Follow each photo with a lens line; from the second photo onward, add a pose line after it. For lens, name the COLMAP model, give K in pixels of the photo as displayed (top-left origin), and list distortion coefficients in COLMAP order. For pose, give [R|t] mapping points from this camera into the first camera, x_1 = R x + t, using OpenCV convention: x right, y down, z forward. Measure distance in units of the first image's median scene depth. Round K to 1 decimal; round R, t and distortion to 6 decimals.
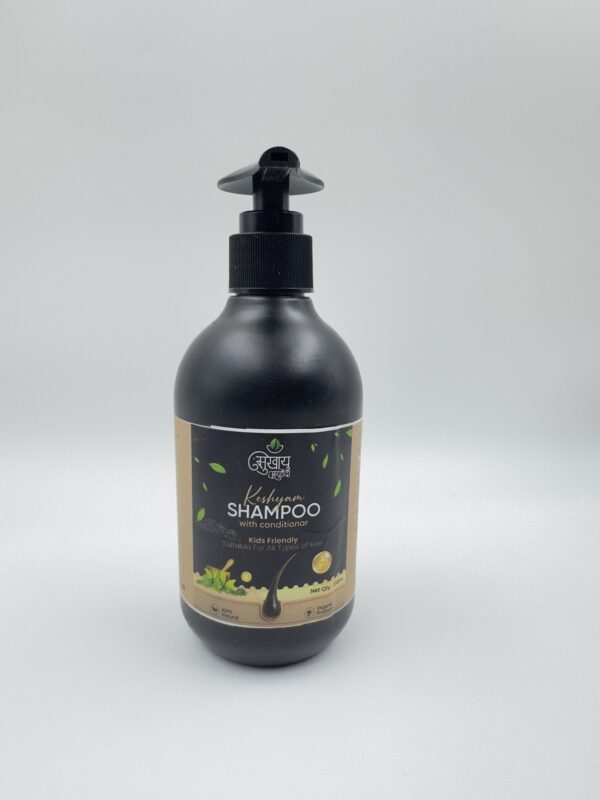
lens RADIAL K [[593.2, 0, 301.8], [0, 593.2, 432.1], [0, 0, 1]] dist [-0.069735, -0.000349]
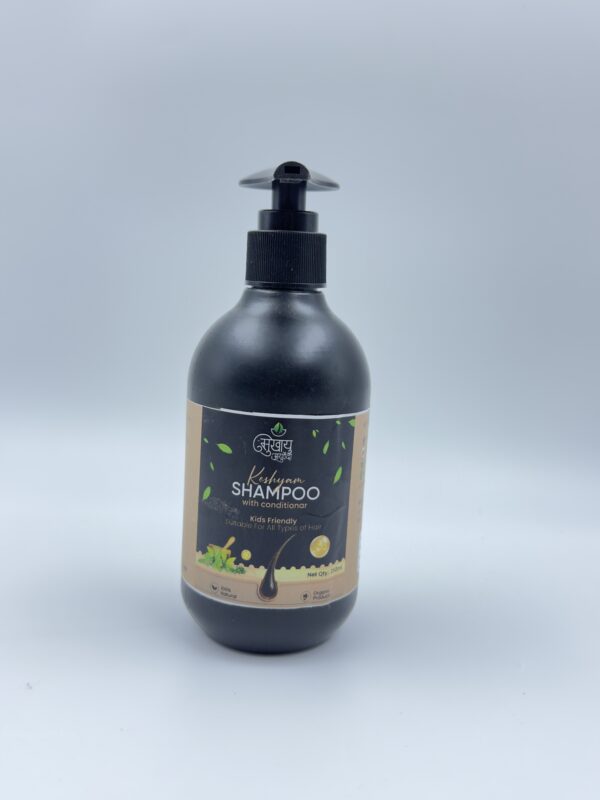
lens RADIAL K [[790.4, 0, 300.0], [0, 790.4, 400.0], [0, 0, 1]] dist [0.005345, 0.001400]
pose [[0.996743, 0.045453, -0.066607, 0.081291], [-0.049671, 0.996770, -0.063101, 0.054812], [0.063524, 0.066204, 0.995782, -0.402277]]
